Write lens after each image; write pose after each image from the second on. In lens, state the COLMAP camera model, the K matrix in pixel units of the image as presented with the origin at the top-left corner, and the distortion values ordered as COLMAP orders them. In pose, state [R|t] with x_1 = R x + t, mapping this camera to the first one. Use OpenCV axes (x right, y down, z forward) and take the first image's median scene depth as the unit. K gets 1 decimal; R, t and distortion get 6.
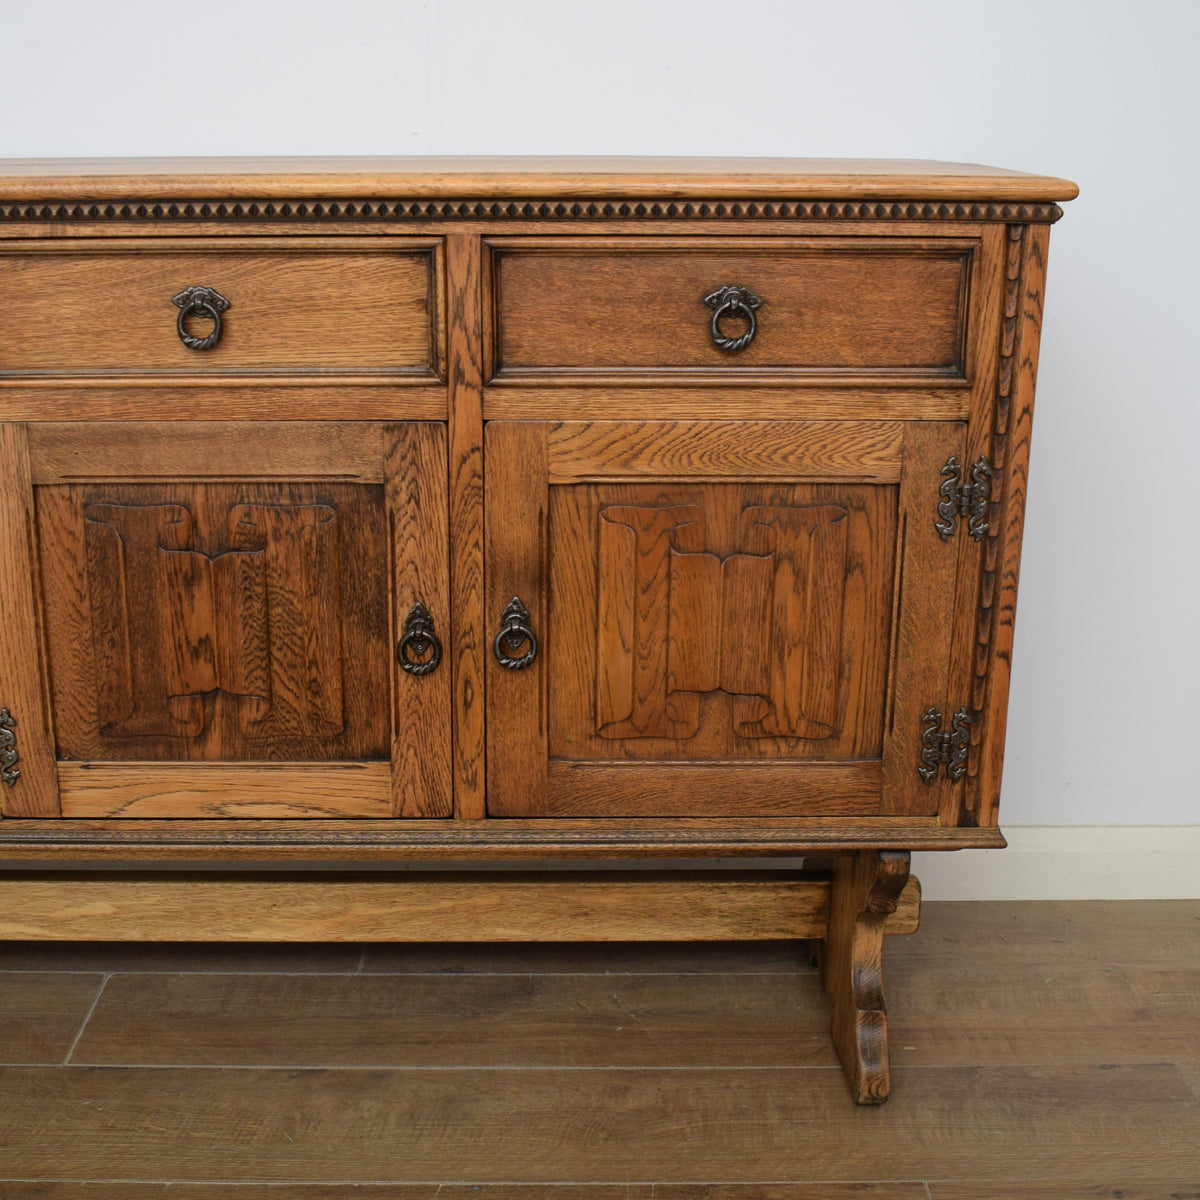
lens RADIAL K [[1661.8, 0, 578.8], [0, 1661.8, 653.1], [0, 0, 1]] dist [-0.089620, 0.000000]
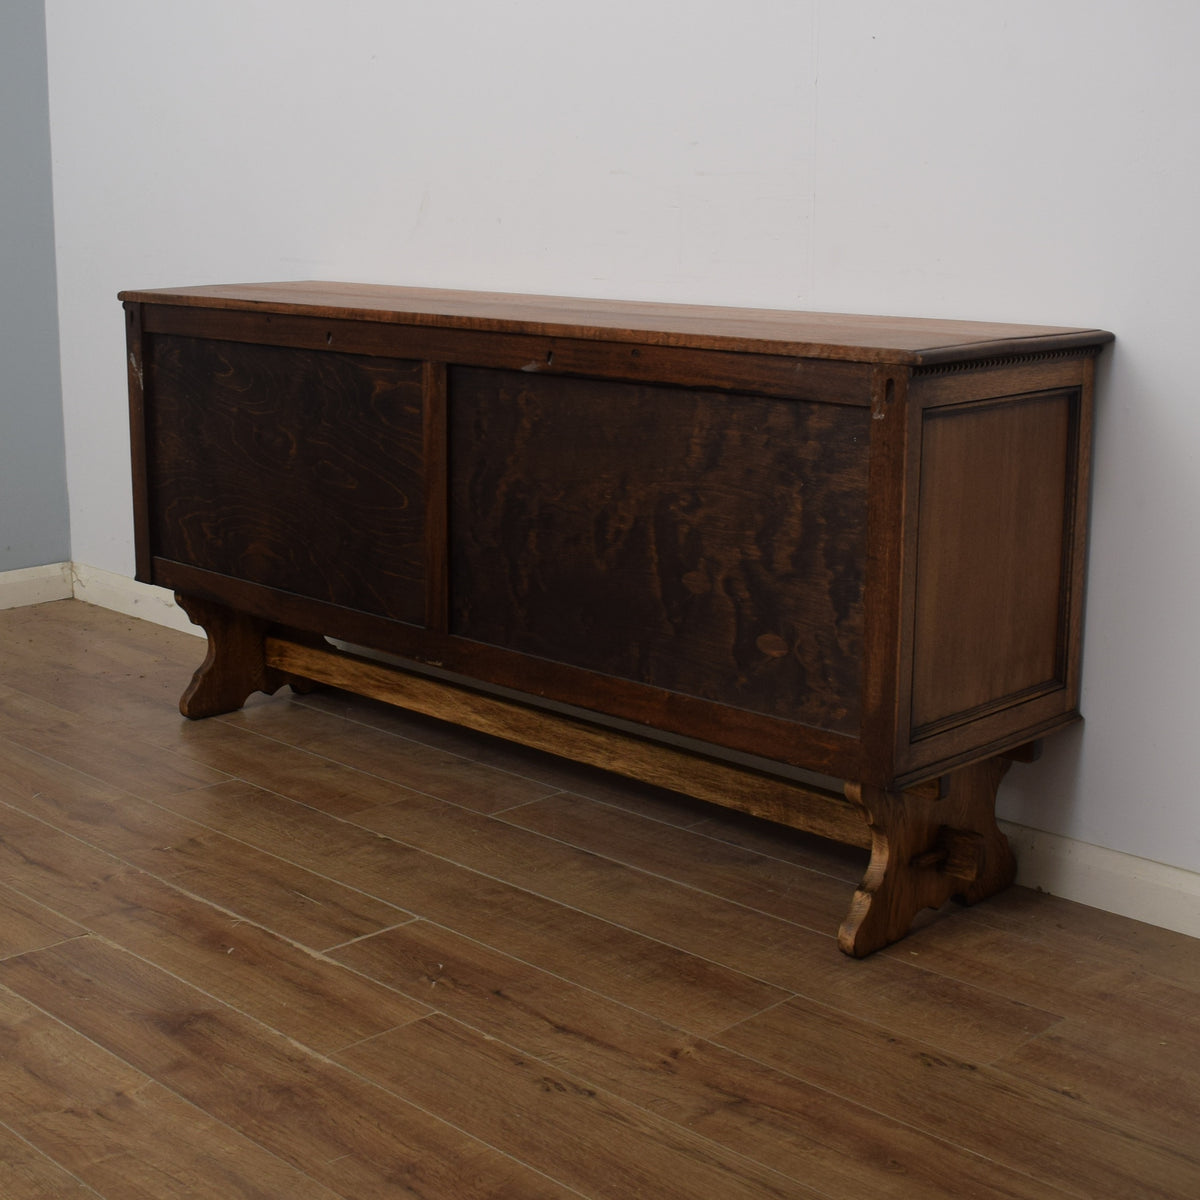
lens RADIAL K [[1855.0, 0, 553.9], [0, 1855.0, 618.3], [0, 0, 1]] dist [-0.096926, 0.000000]
pose [[0.693437, 0.160977, -0.702304, 1.224779], [-0.218040, 0.975904, 0.008403, 0.020972], [0.686734, 0.147303, 0.711827, -0.419613]]
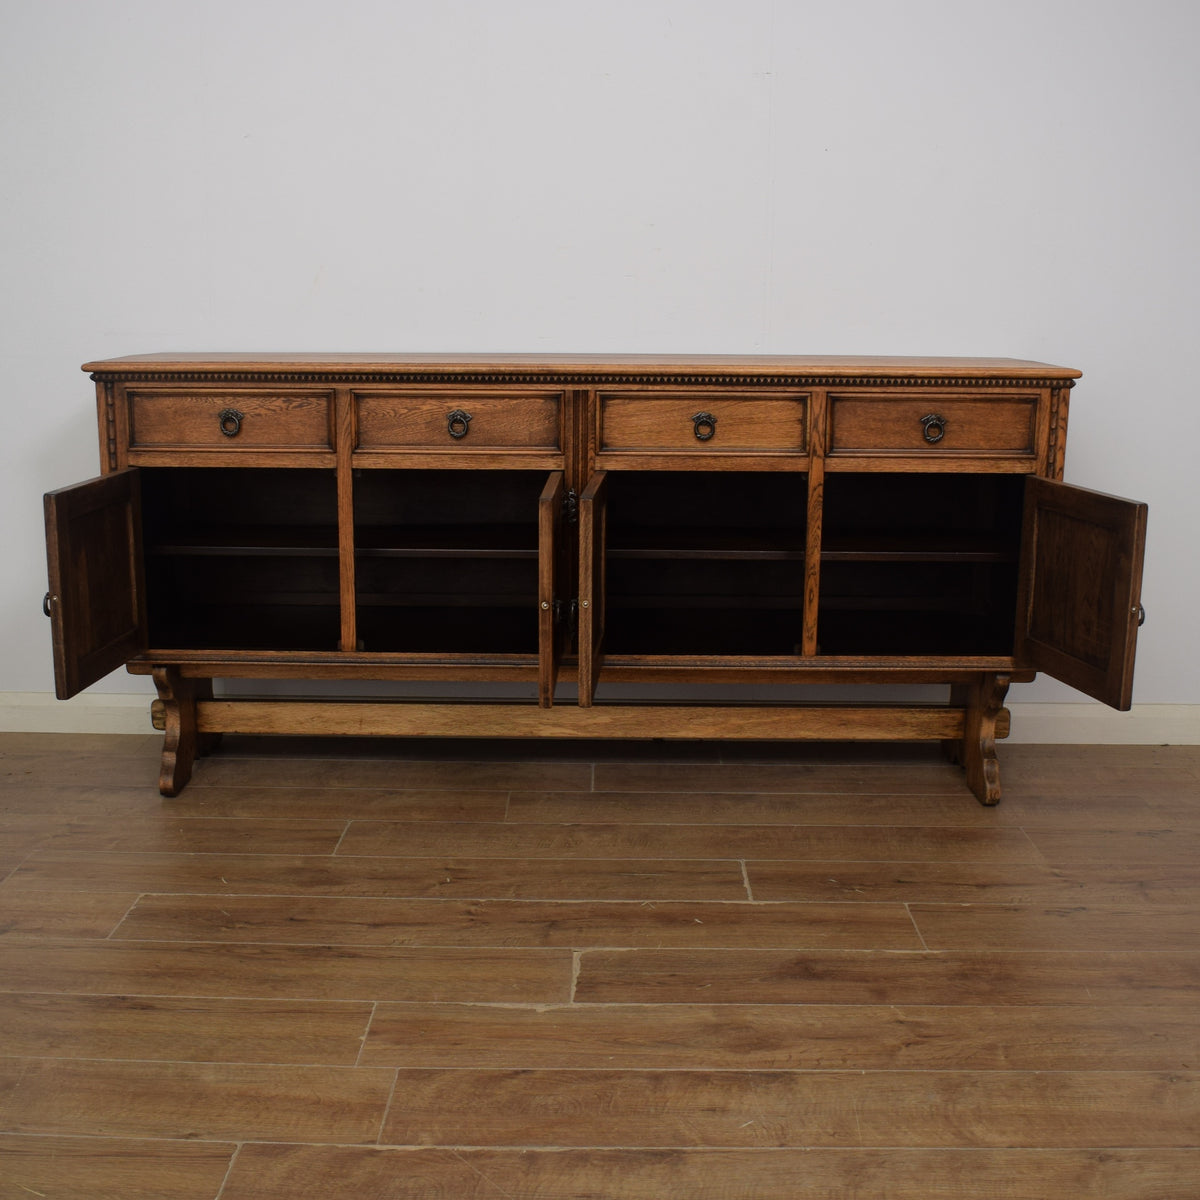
lens RADIAL K [[1512.6, 0, 606.7], [0, 1512.6, 647.1], [0, 0, 1]] dist [-0.089333, 0.000000]
pose [[0.999796, 0.005615, -0.019381, -0.301113], [-0.007151, 0.996759, -0.080132, 0.256705], [0.018868, 0.080254, 0.996596, -1.010257]]
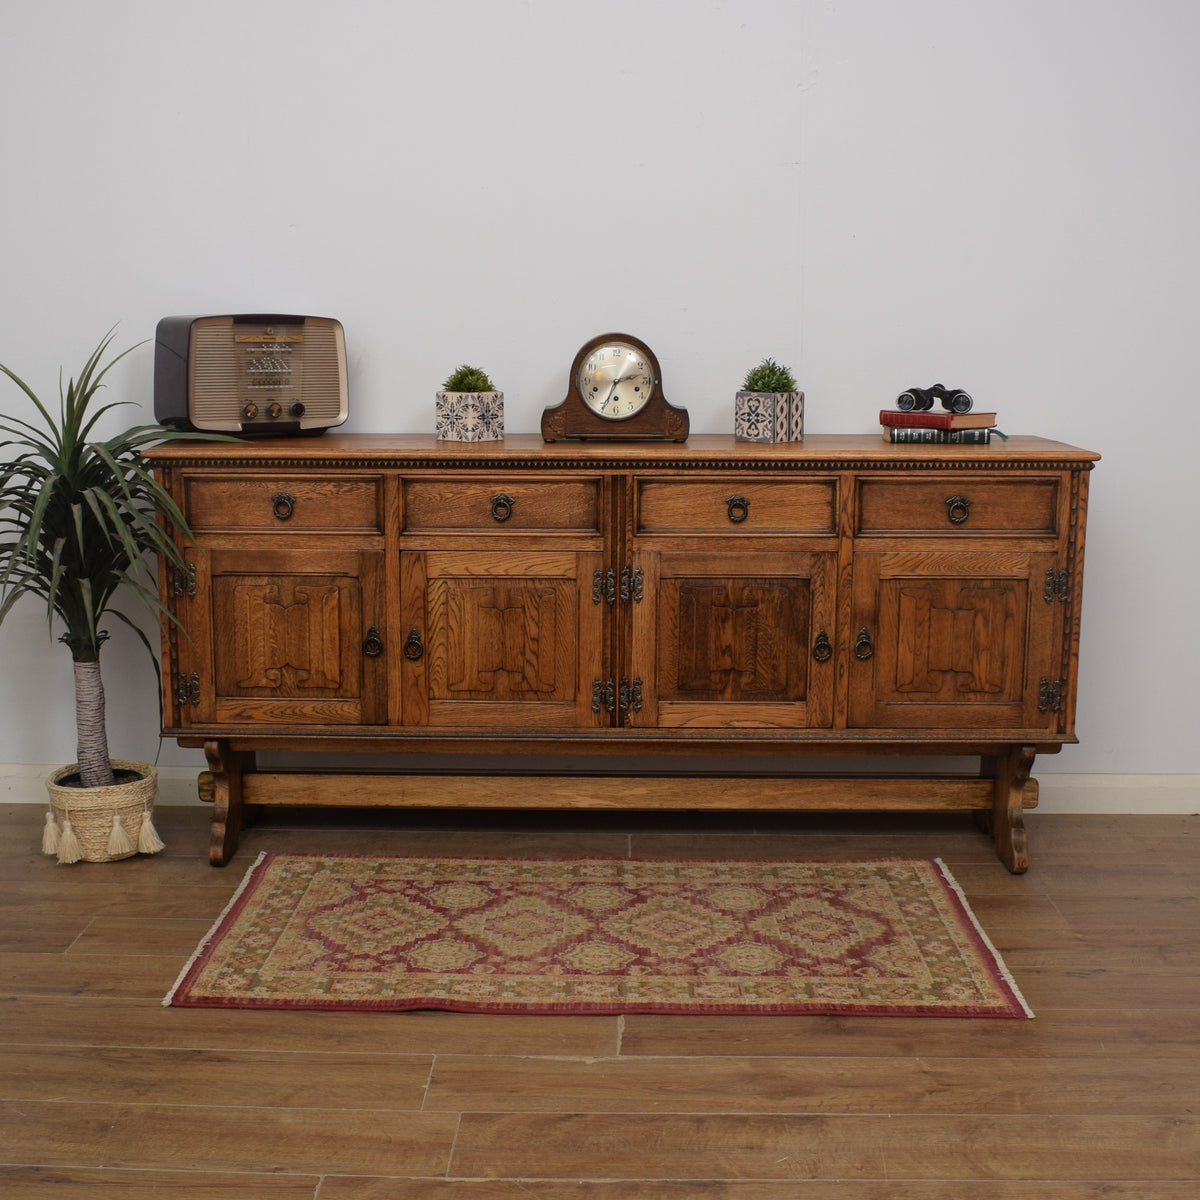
lens RADIAL K [[1661.8, 0, 603.2], [0, 1661.8, 648.7], [0, 0, 1]] dist [-0.089620, 0.000000]
pose [[0.999456, 0.002072, -0.032909, -0.321482], [-0.005936, 0.993026, -0.117745, 0.266514], [0.032435, 0.117876, 0.992498, -1.291799]]
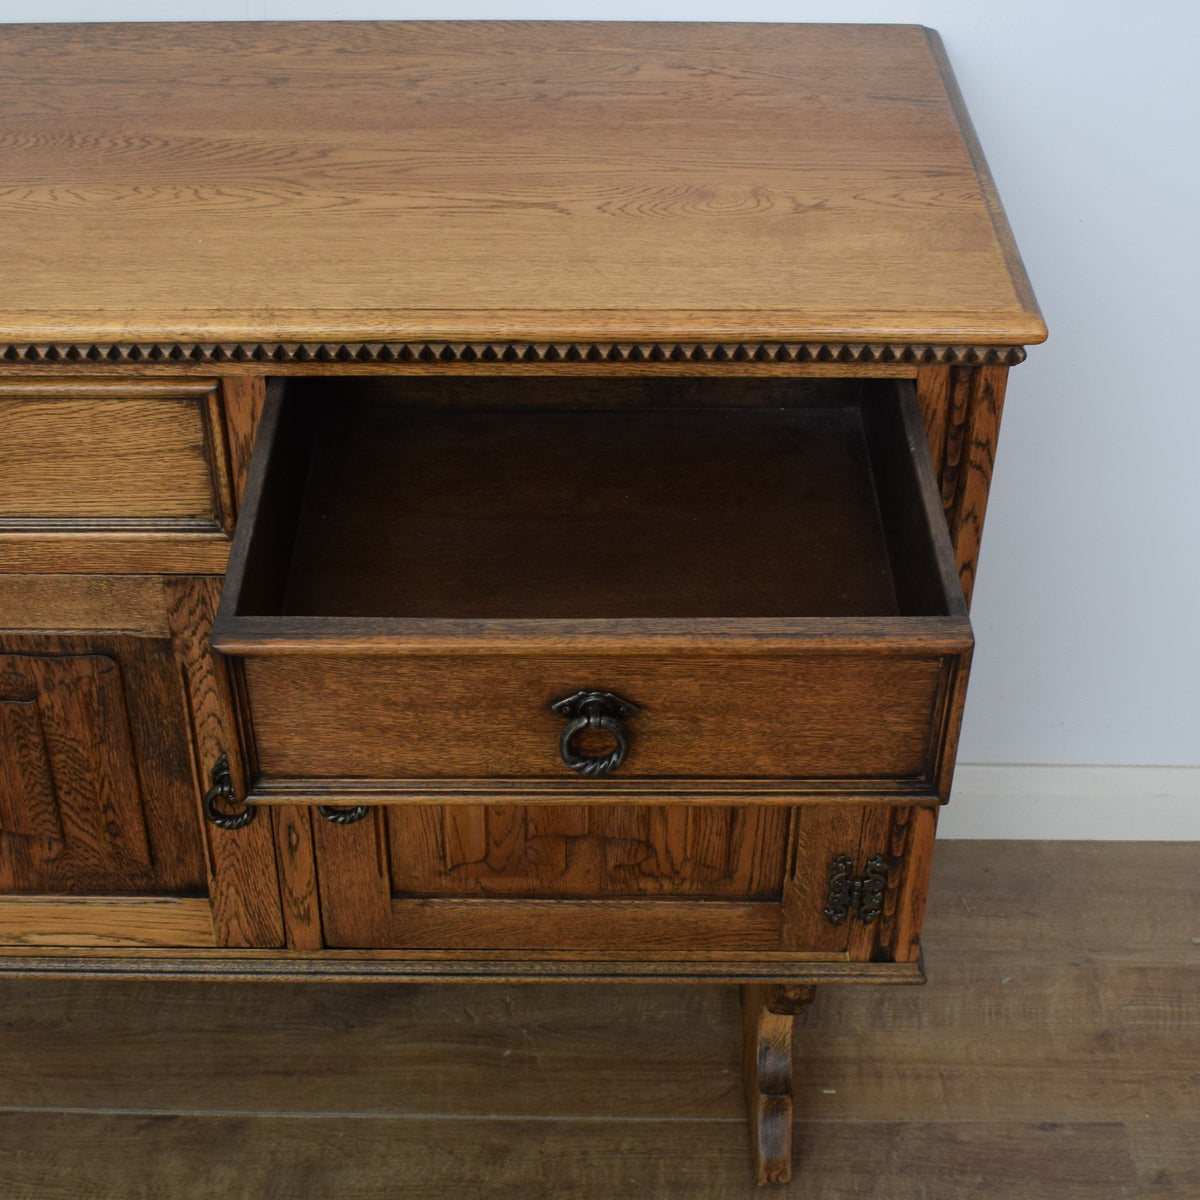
lens RADIAL K [[2037.8, 0, 588.5], [0, 2037.8, 672.7], [0, 0, 1]] dist [-0.101352, 0.000000]
pose [[0.999753, 0.013759, -0.017442, 0.102217], [-0.006715, 0.935570, 0.353079, -0.424790], [0.021176, -0.352874, 0.935431, 0.059668]]
